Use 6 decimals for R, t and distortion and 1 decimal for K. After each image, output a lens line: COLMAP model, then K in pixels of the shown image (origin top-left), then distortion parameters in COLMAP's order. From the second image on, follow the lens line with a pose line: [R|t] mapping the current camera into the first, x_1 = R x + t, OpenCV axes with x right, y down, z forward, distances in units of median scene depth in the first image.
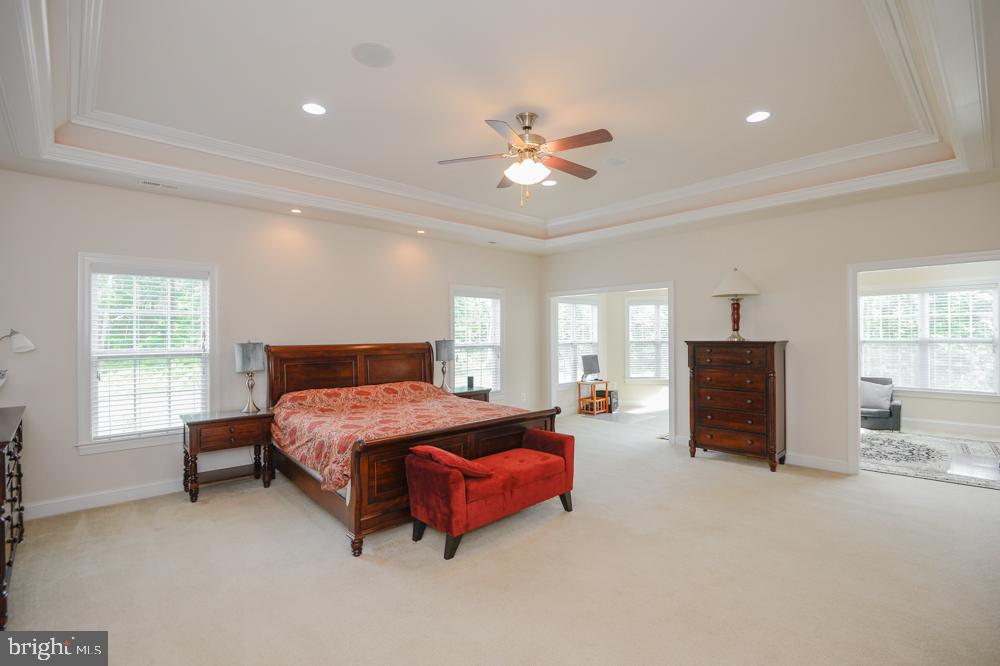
lens RADIAL K [[462.7, 0, 500.0], [0, 462.7, 333.0], [0, 0, 1]] dist [-0.000220, -0.018173]
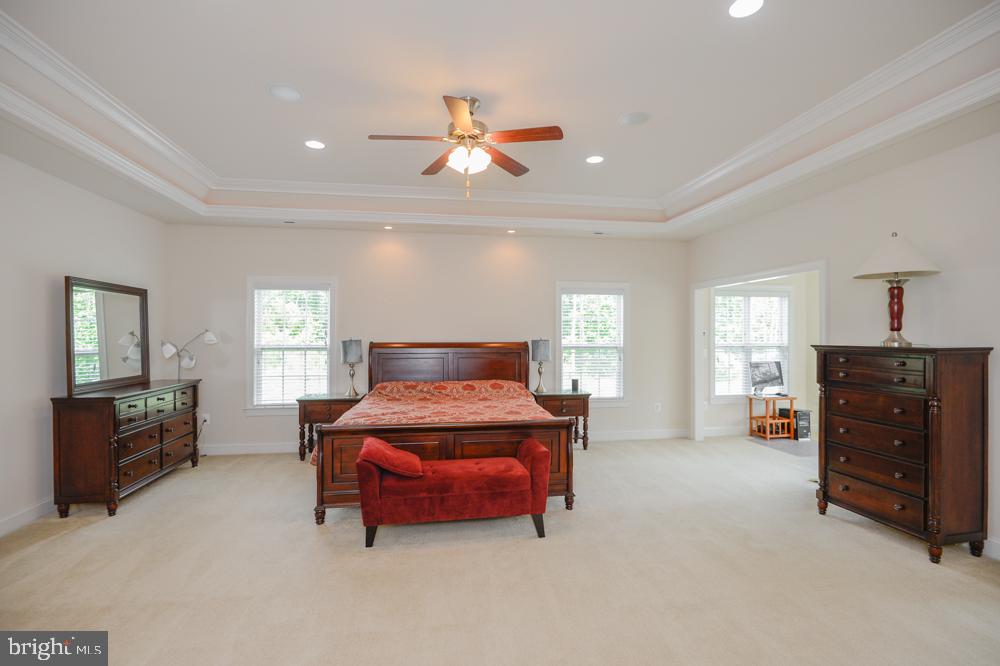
lens RADIAL K [[462.7, 0, 500.0], [0, 462.7, 333.0], [0, 0, 1]] dist [-0.000220, -0.018173]
pose [[0.827652, 0.004132, -0.561227, 0.410887], [-0.003905, 0.999991, 0.001603, -0.000246], [0.561228, 0.000865, 0.827661, 0.169692]]
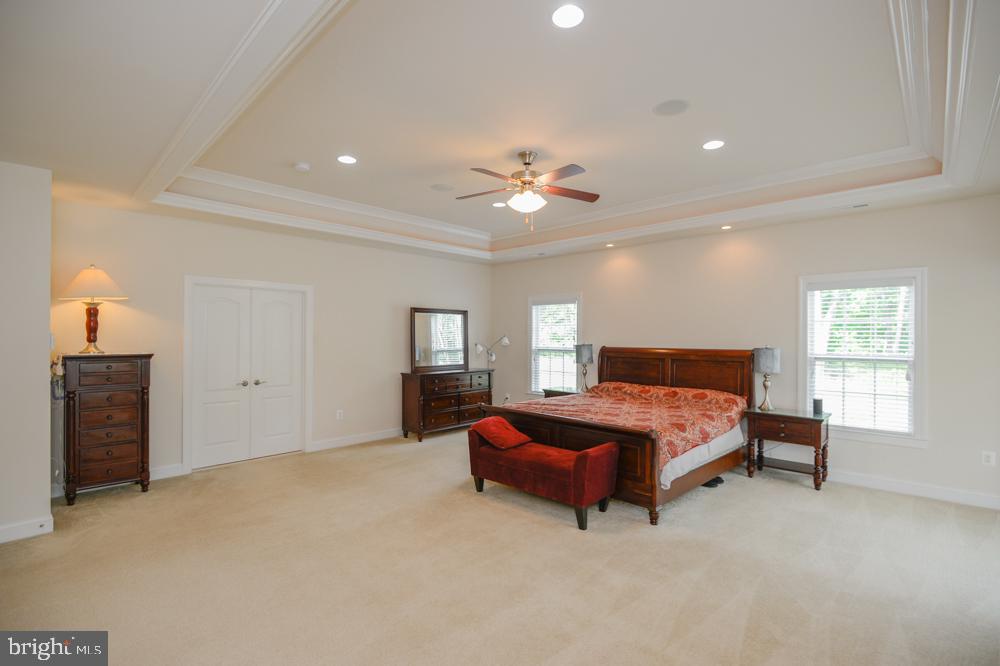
lens RADIAL K [[460.6, 0, 500.0], [0, 460.6, 333.0], [0, 0, 1]] dist [-0.002593, -0.019579]
pose [[0.046846, 0.002231, -0.998900, 0.779021], [-0.001033, 0.999997, 0.002185, -0.014559], [0.998902, 0.000930, 0.046848, 0.565901]]
